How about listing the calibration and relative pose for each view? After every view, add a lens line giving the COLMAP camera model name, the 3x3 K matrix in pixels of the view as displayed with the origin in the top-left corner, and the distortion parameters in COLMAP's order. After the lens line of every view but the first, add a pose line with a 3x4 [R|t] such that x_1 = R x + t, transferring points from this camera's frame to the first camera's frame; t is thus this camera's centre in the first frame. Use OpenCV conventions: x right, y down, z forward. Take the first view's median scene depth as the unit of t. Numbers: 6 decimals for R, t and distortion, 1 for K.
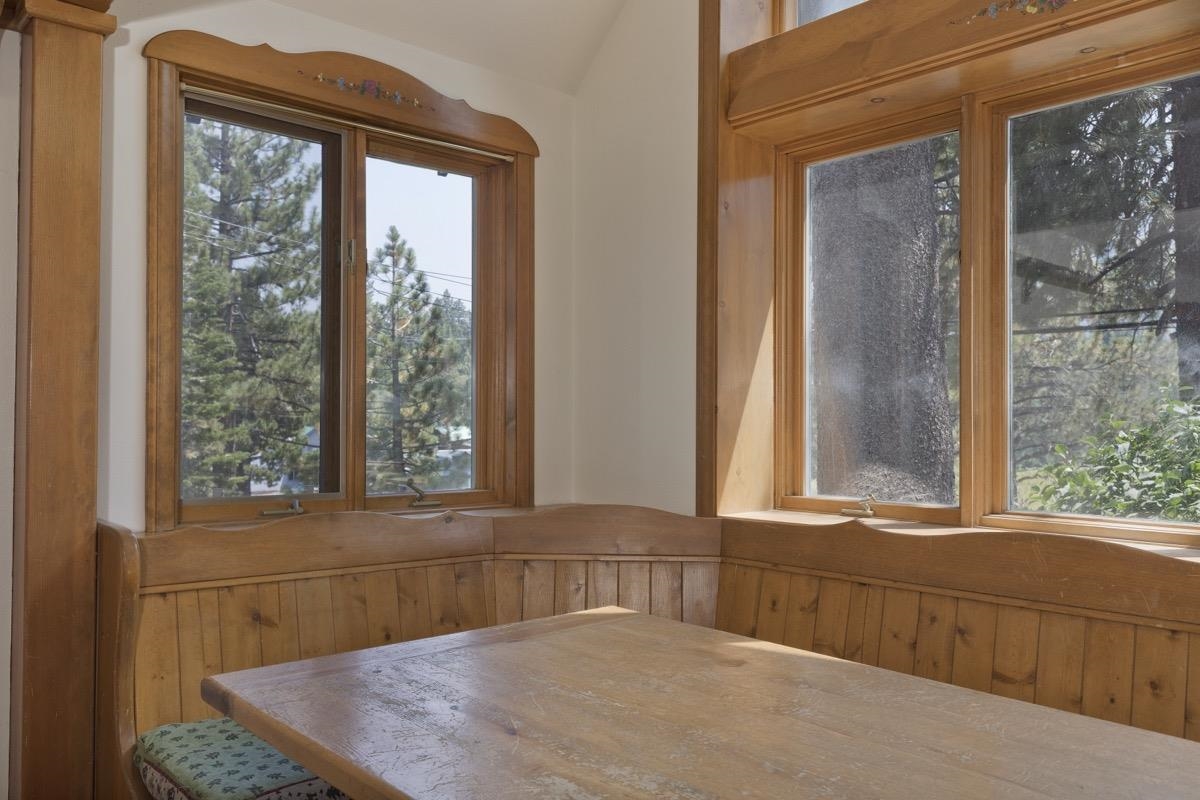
lens RADIAL K [[873.0, 0, 600.0], [0, 873.0, 400.0], [0, 0, 1]] dist [0.004088, -0.004050]
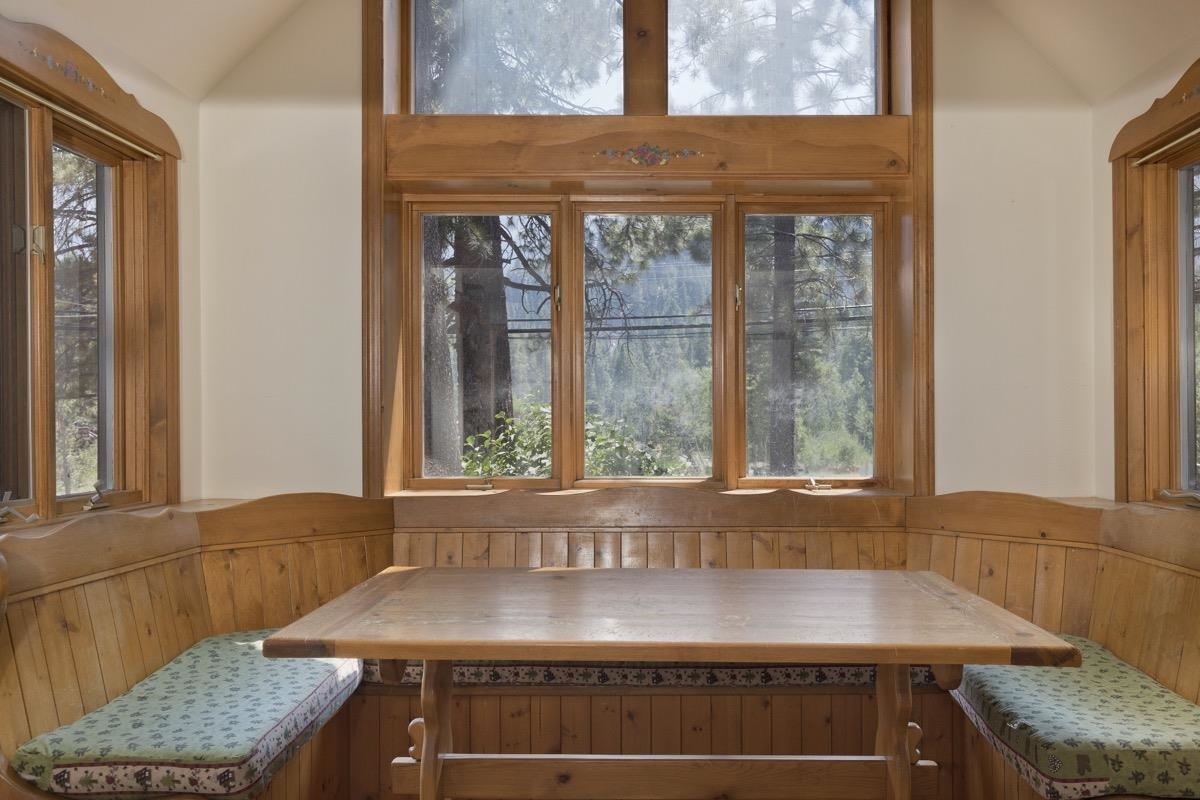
lens RADIAL K [[873.0, 0, 600.0], [0, 873.0, 400.0], [0, 0, 1]] dist [0.004088, -0.004050]
pose [[0.719318, 0.007684, 0.694639, -0.562625], [-0.011087, 0.999938, 0.000419, -0.006238], [-0.694593, -0.008003, 0.719359, -0.096263]]
